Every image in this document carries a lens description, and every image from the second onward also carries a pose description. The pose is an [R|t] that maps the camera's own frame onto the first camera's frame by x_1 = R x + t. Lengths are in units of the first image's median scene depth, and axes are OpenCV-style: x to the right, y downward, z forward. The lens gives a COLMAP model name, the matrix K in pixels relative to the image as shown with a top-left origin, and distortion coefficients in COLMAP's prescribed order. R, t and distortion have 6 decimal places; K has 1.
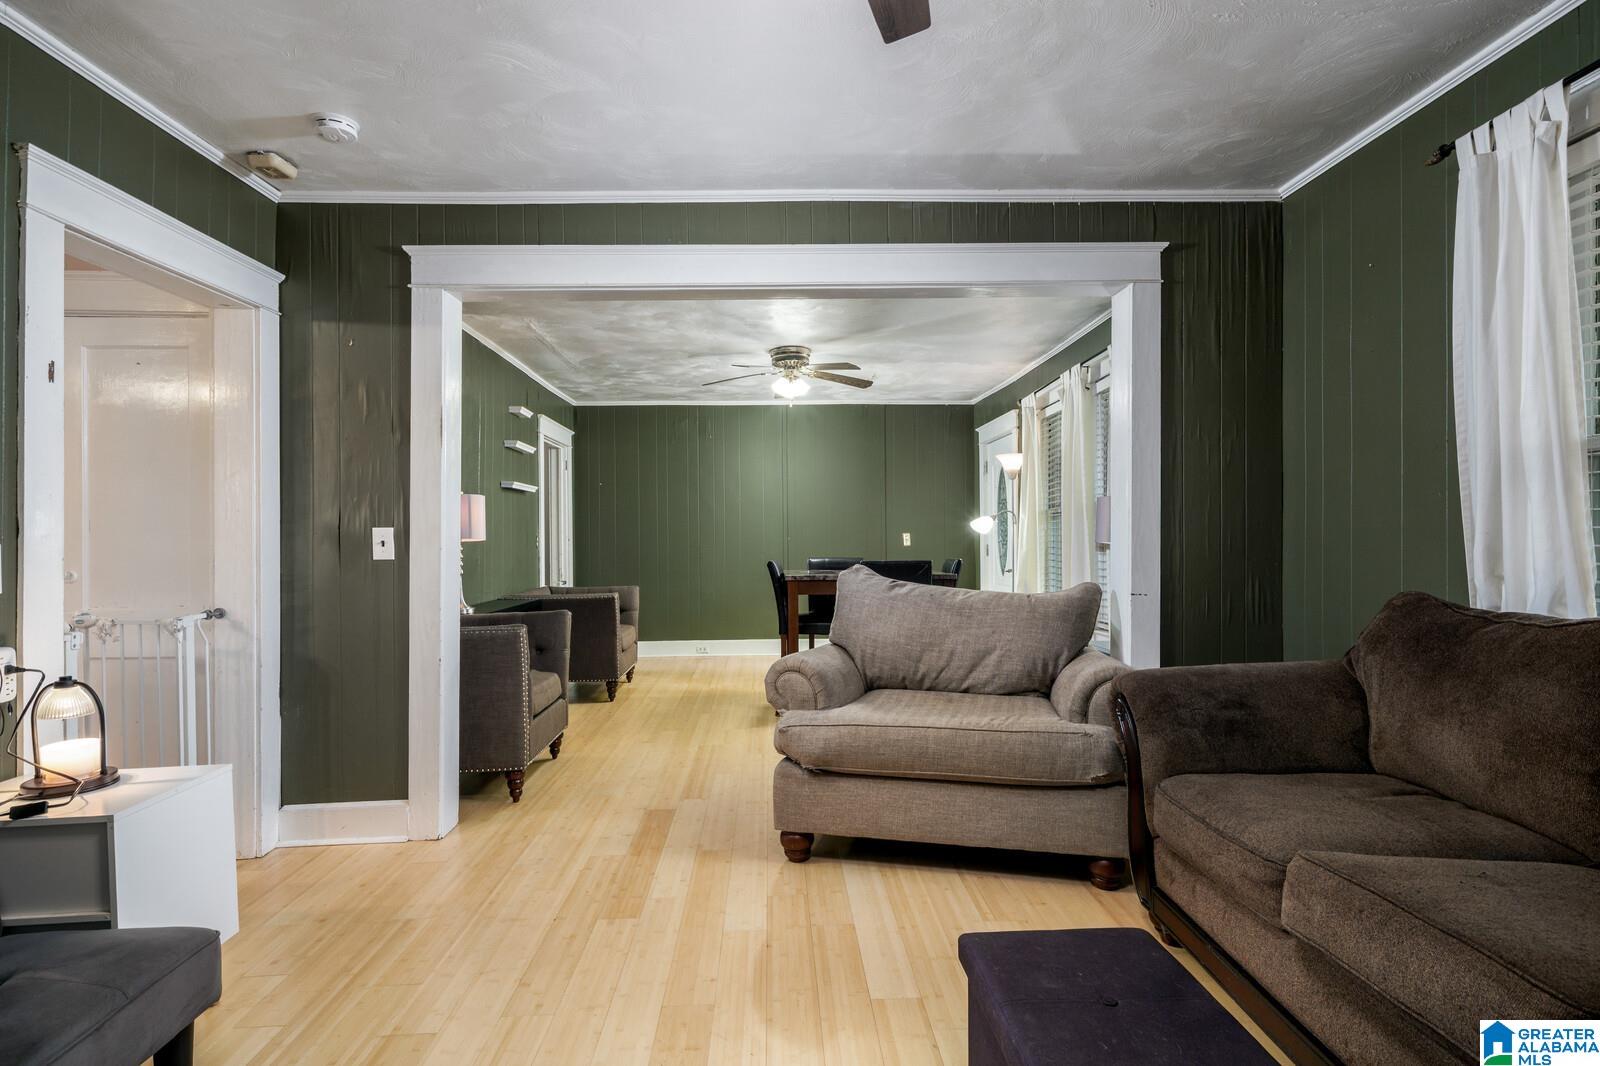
lens RADIAL K [[812.5, 0, 800.0], [0, 812.5, 539.9], [0, 0, 1]] dist [0.001987, 0.001526]
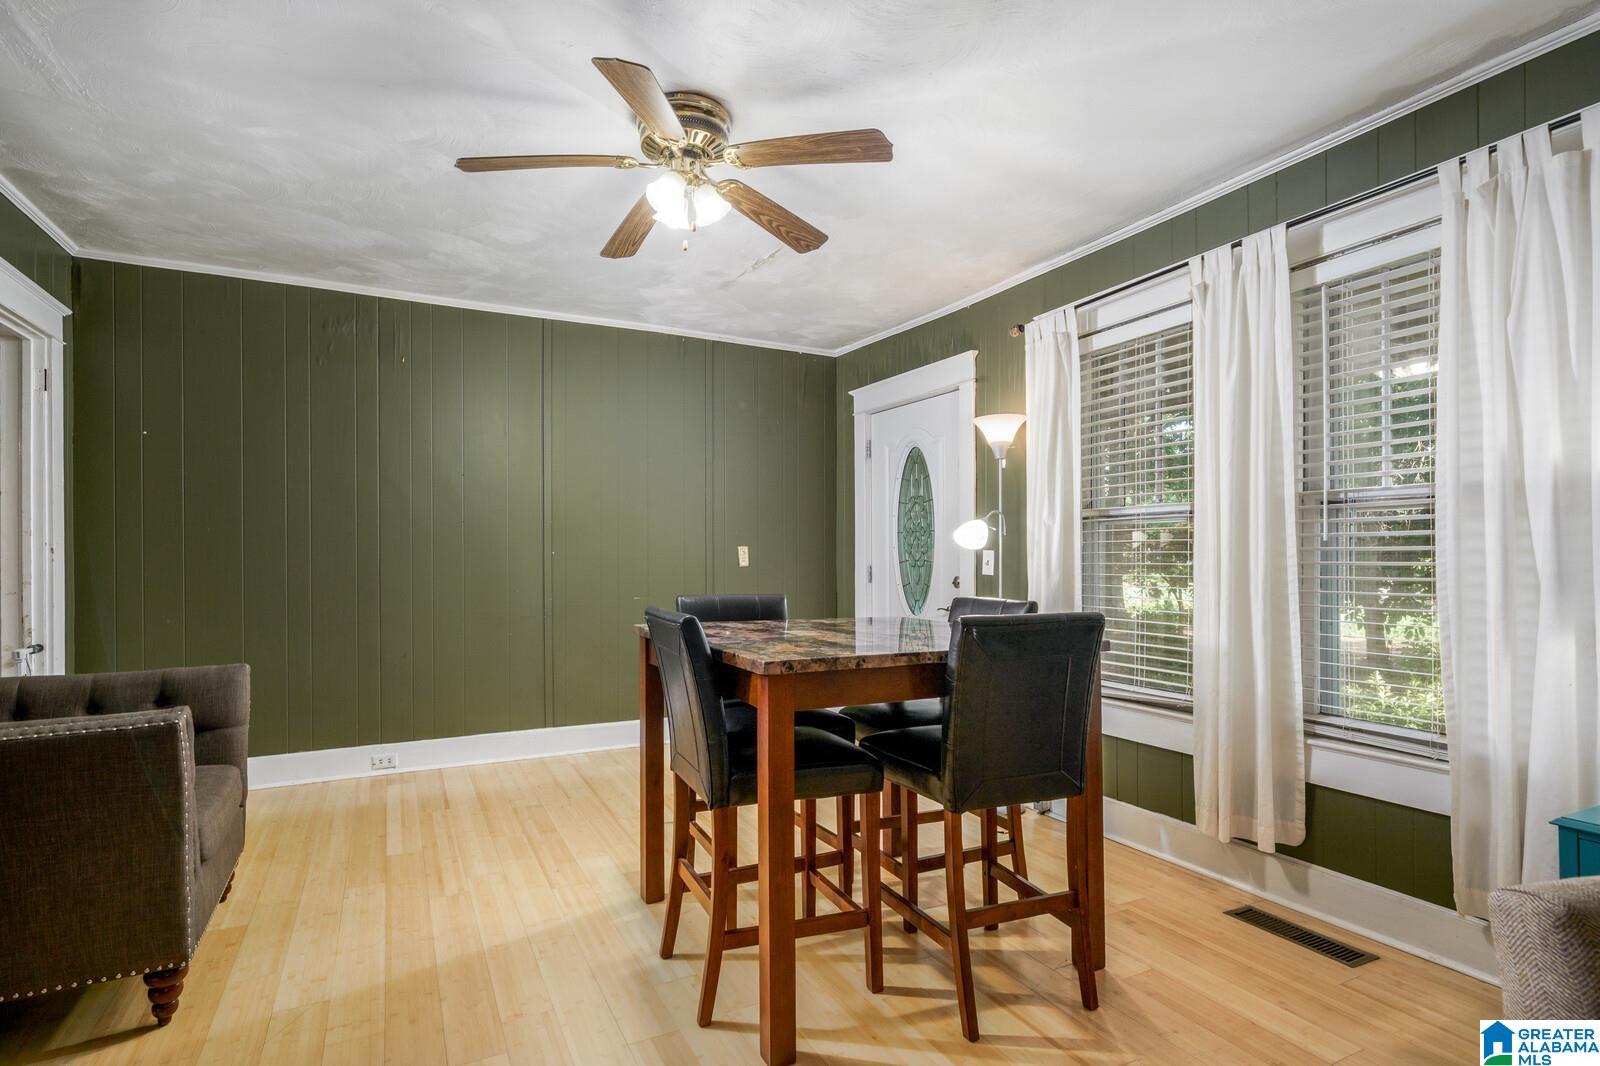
lens RADIAL K [[812.5, 0, 808.8], [0, 812.5, 562.9], [0, 0, 1]] dist [0.001987, 0.001526]
pose [[0.908981, 0.007164, 0.416776, -0.094476], [-0.012232, 0.999880, 0.009490, -0.001942], [-0.416658, -0.013724, 0.908960, 0.421928]]
